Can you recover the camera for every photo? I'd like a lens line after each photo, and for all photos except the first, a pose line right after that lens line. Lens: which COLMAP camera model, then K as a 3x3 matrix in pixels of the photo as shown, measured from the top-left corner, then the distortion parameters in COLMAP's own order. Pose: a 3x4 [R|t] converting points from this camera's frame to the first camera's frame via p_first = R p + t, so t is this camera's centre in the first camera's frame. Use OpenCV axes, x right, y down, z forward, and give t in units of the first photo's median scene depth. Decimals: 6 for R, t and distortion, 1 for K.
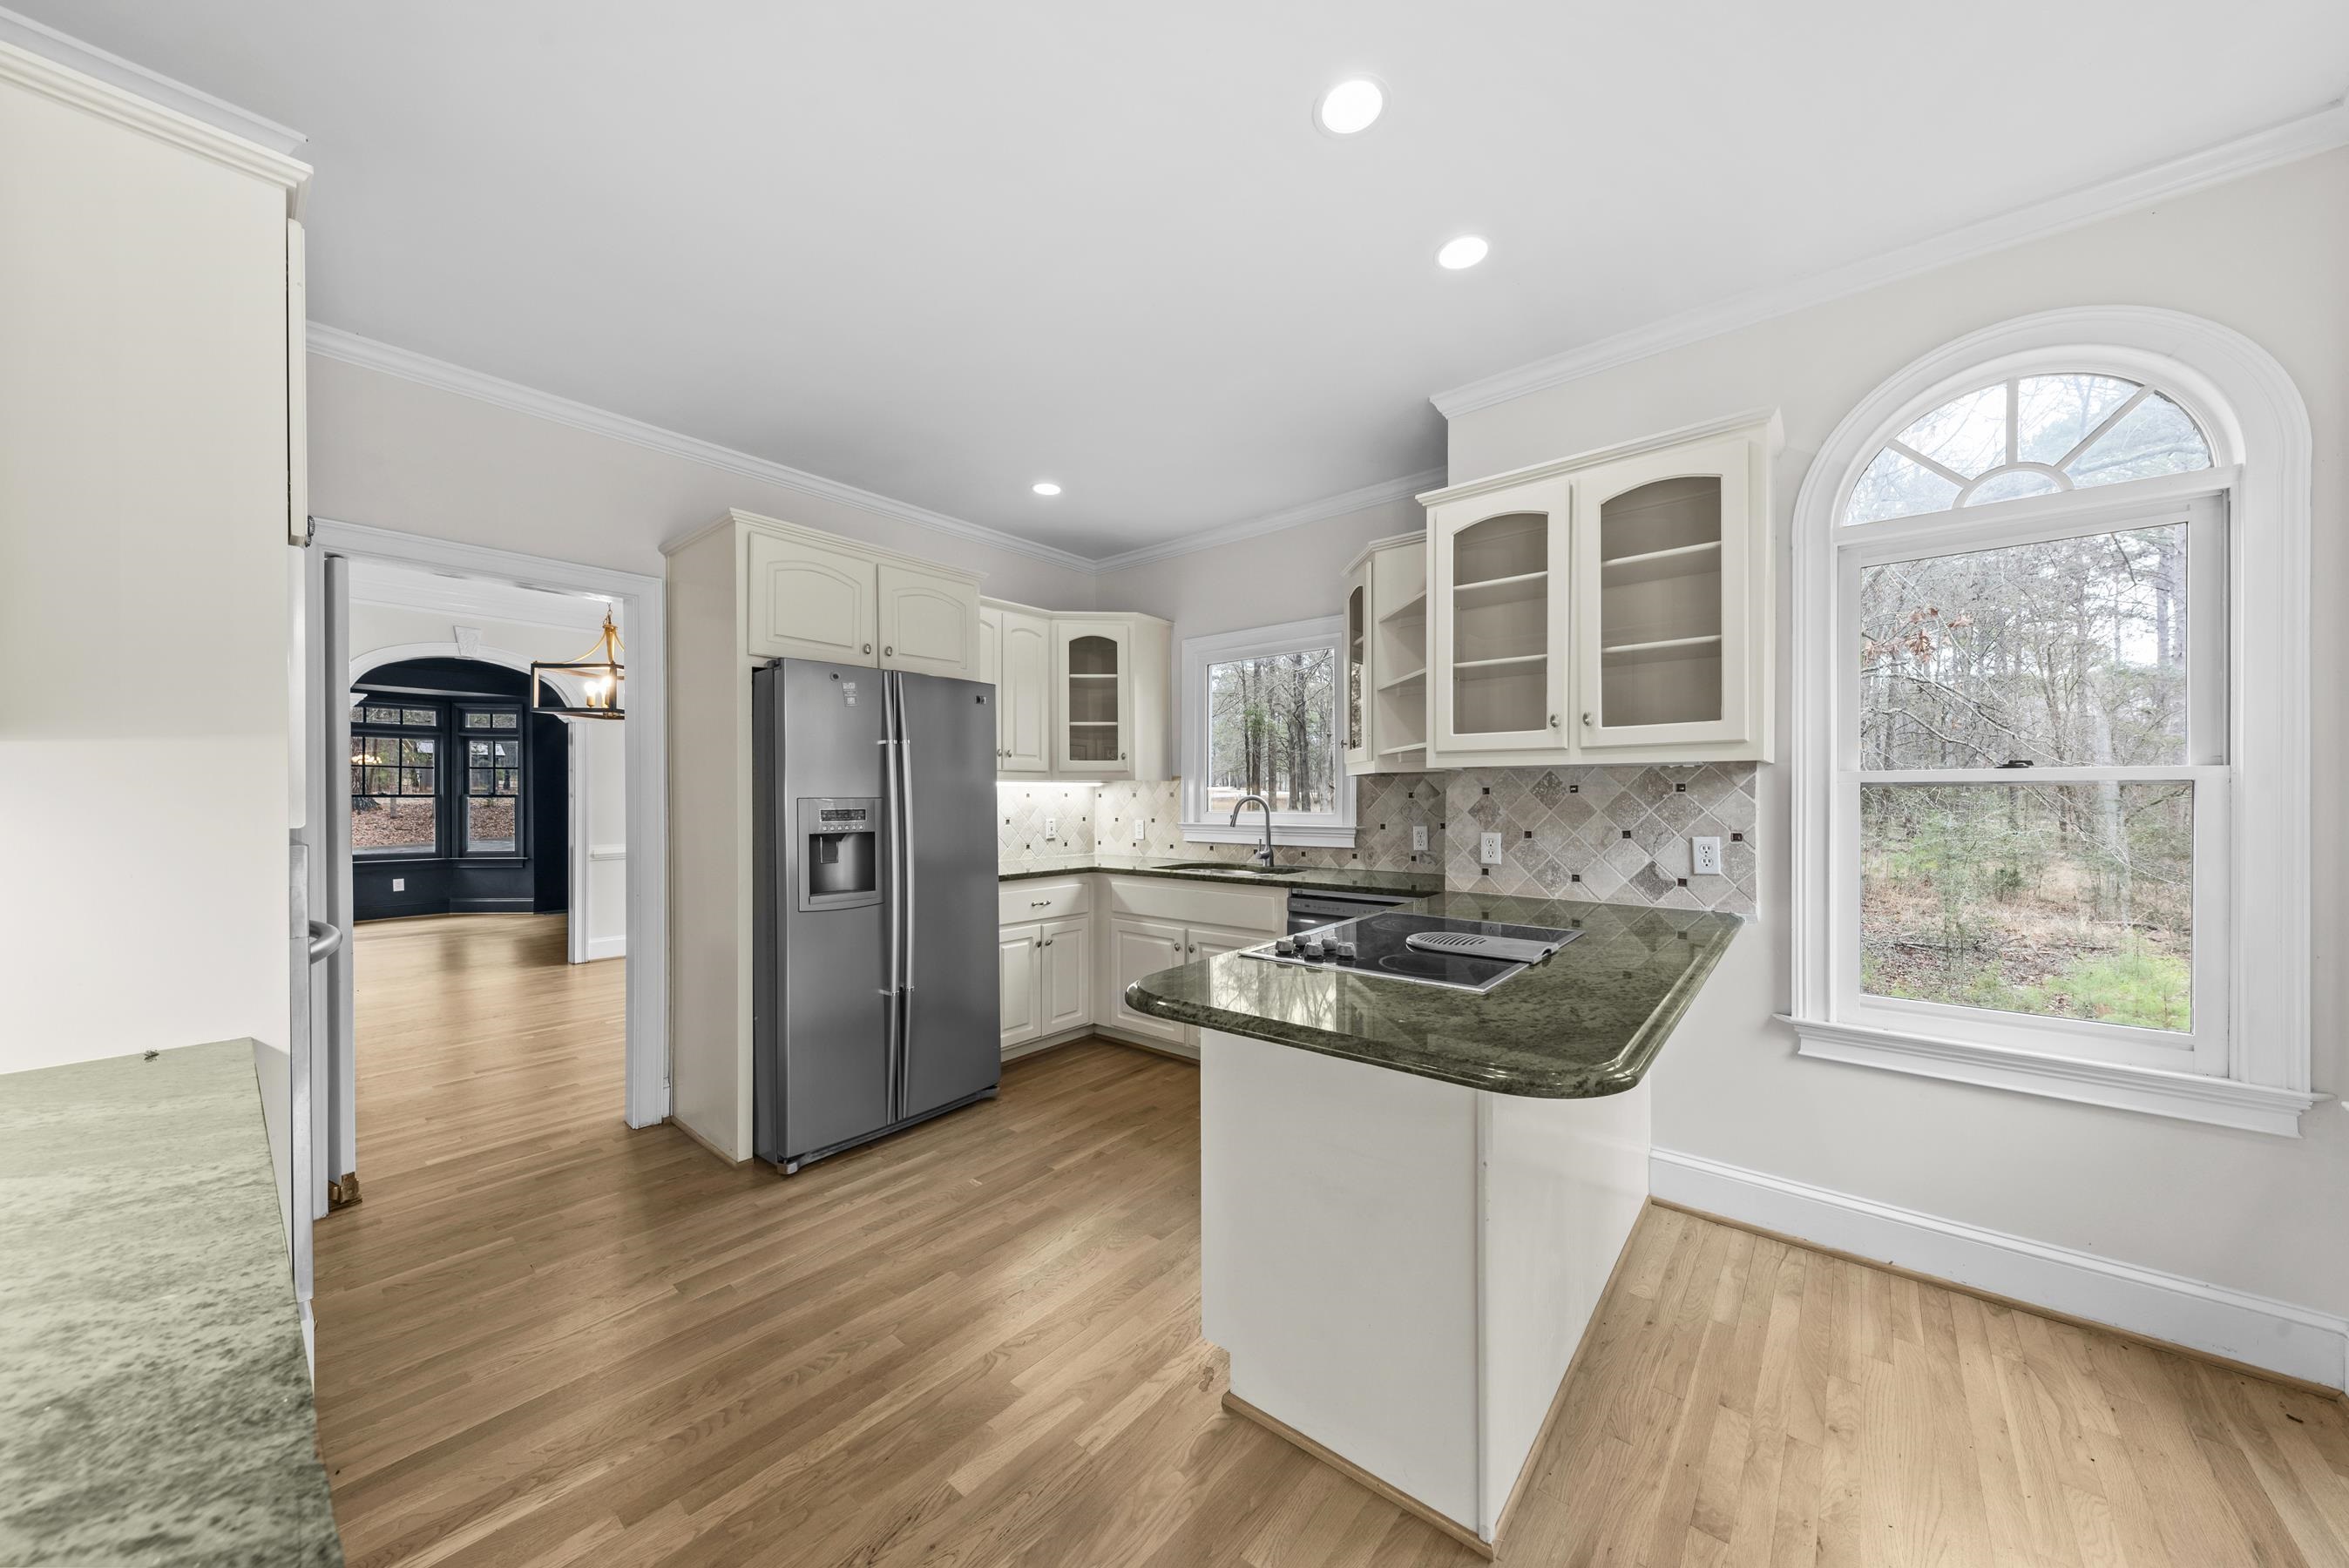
lens RADIAL K [[796.6, 0, 1171.5], [0, 796.6, 799.9], [0, 0, 1]] dist [0.007176, -0.000292]
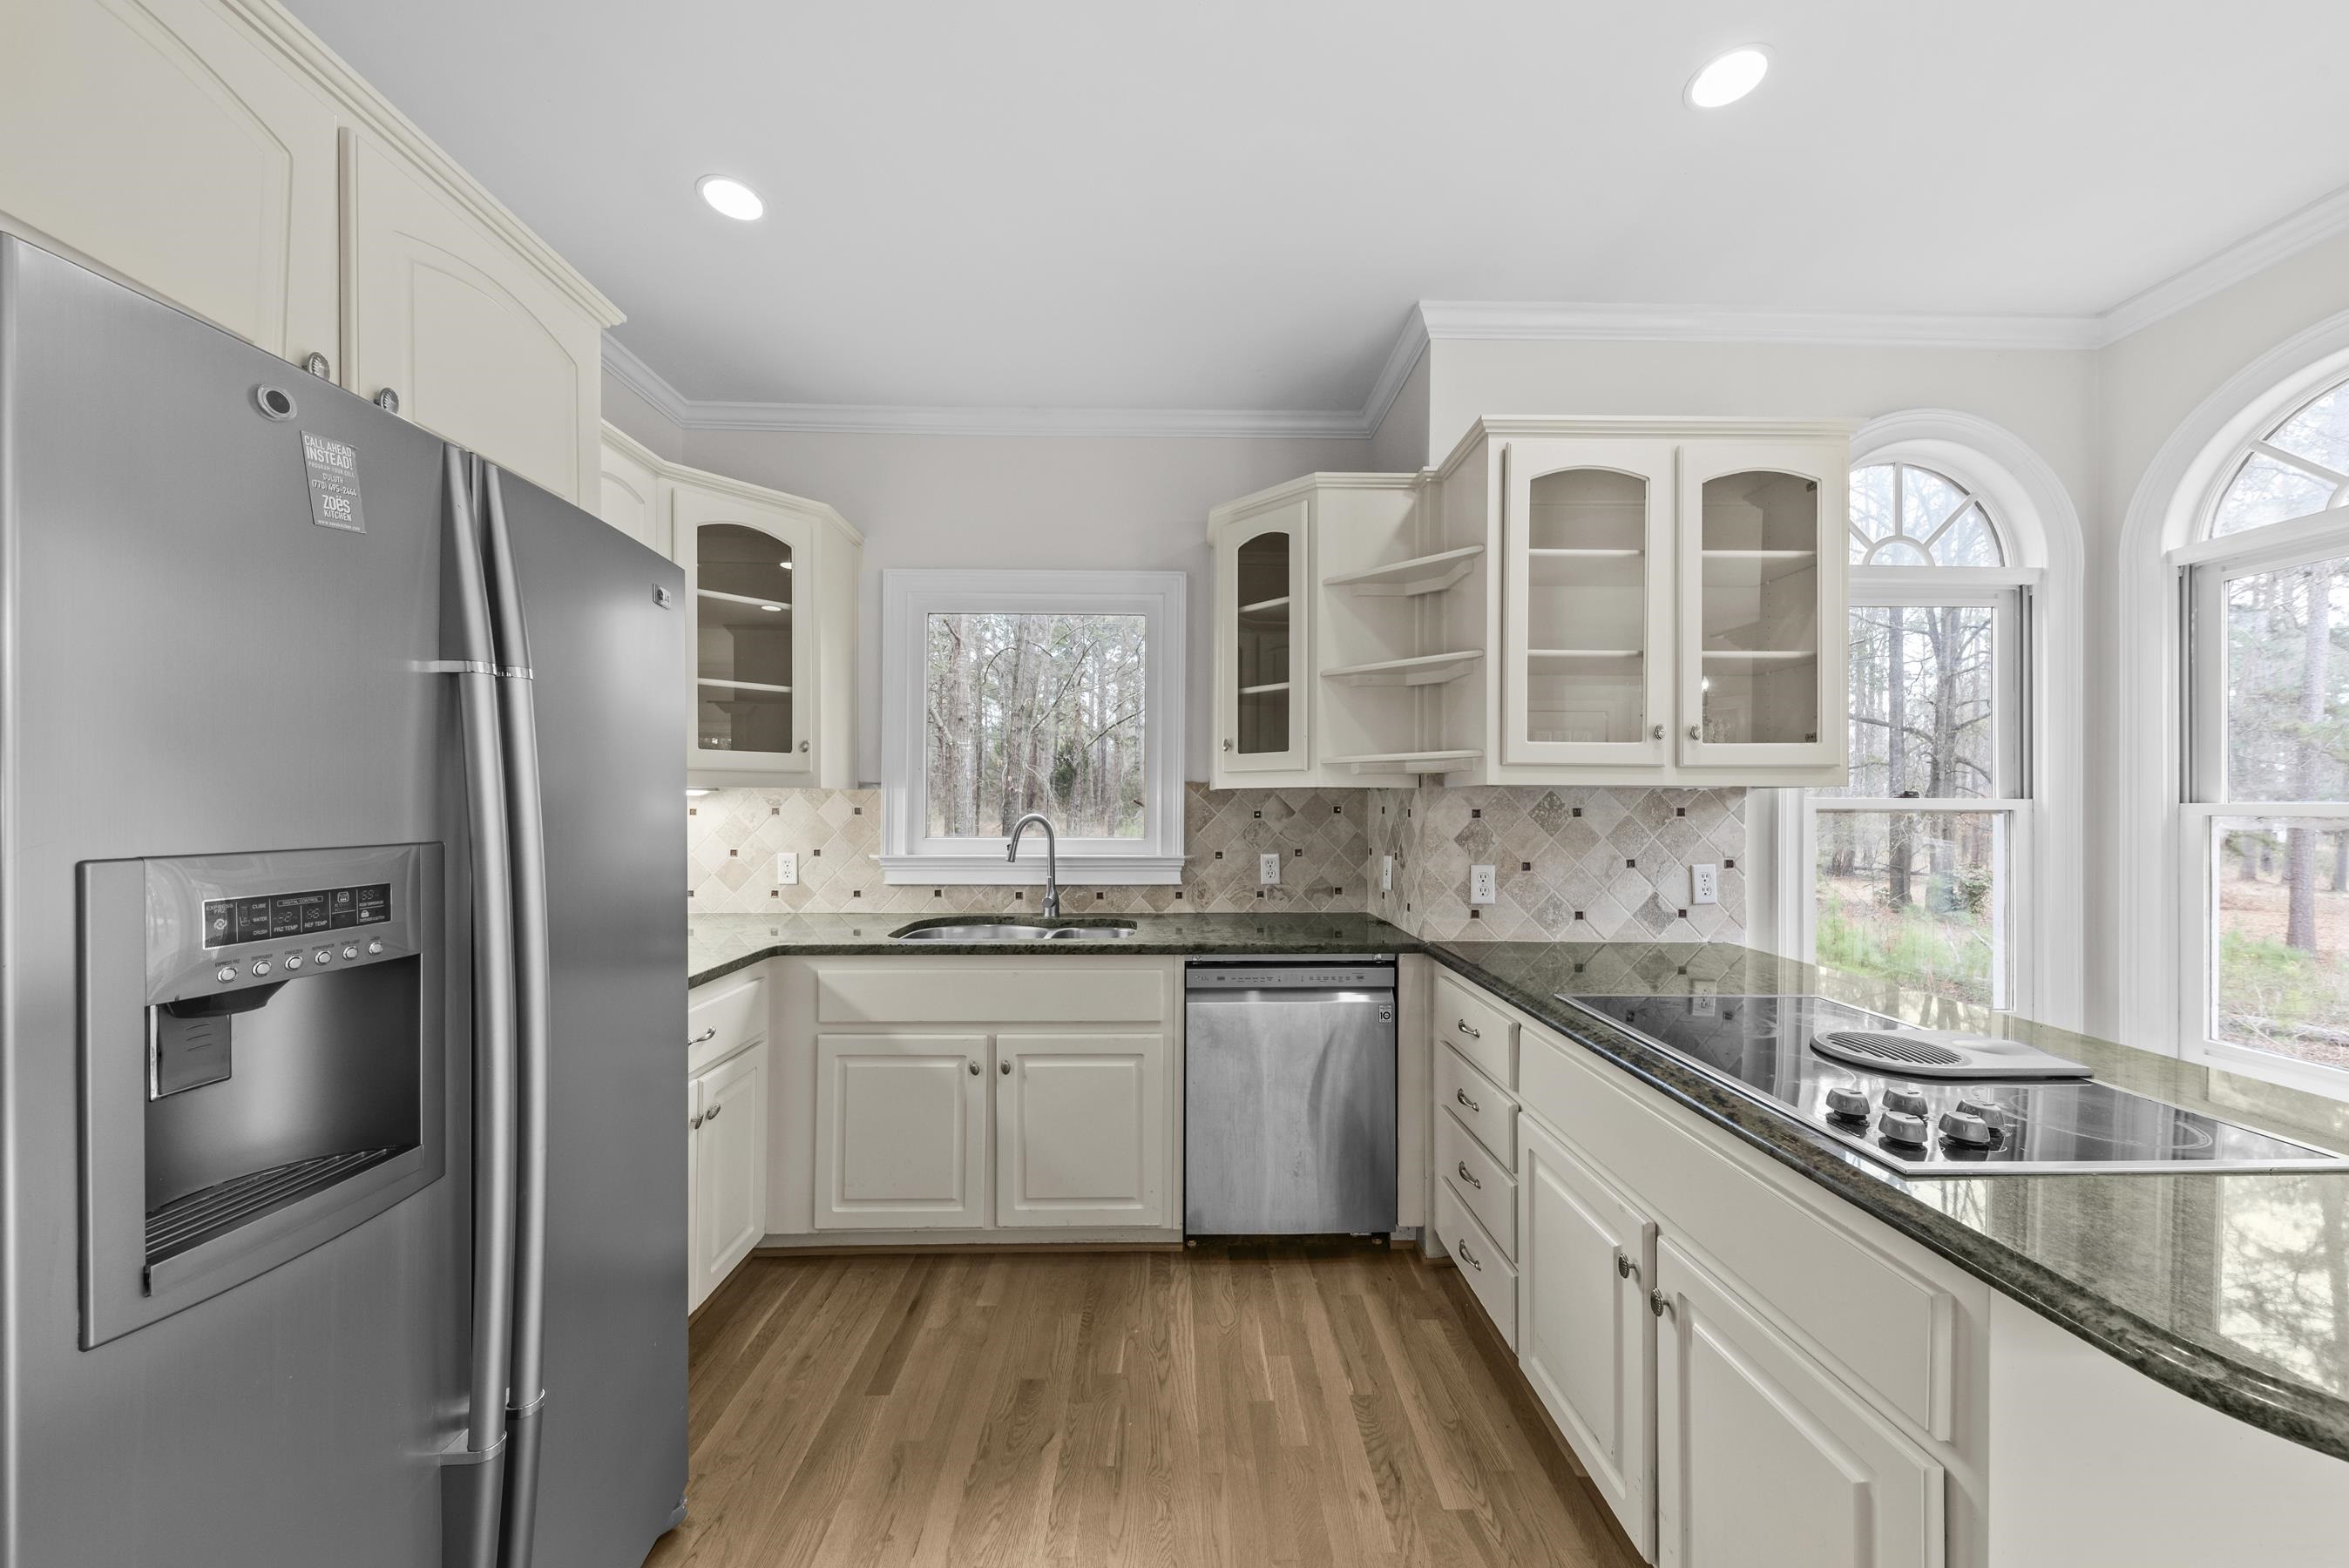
lens RADIAL K [[796.6, 0, 1171.2], [0, 796.6, 799.8], [0, 0, 1]] dist [0.007176, -0.000292]
pose [[0.754452, 0.006026, 0.656327, -0.367191], [-0.001673, 0.999972, -0.007259, -0.018876], [-0.656353, 0.004379, 0.754441, 0.594473]]
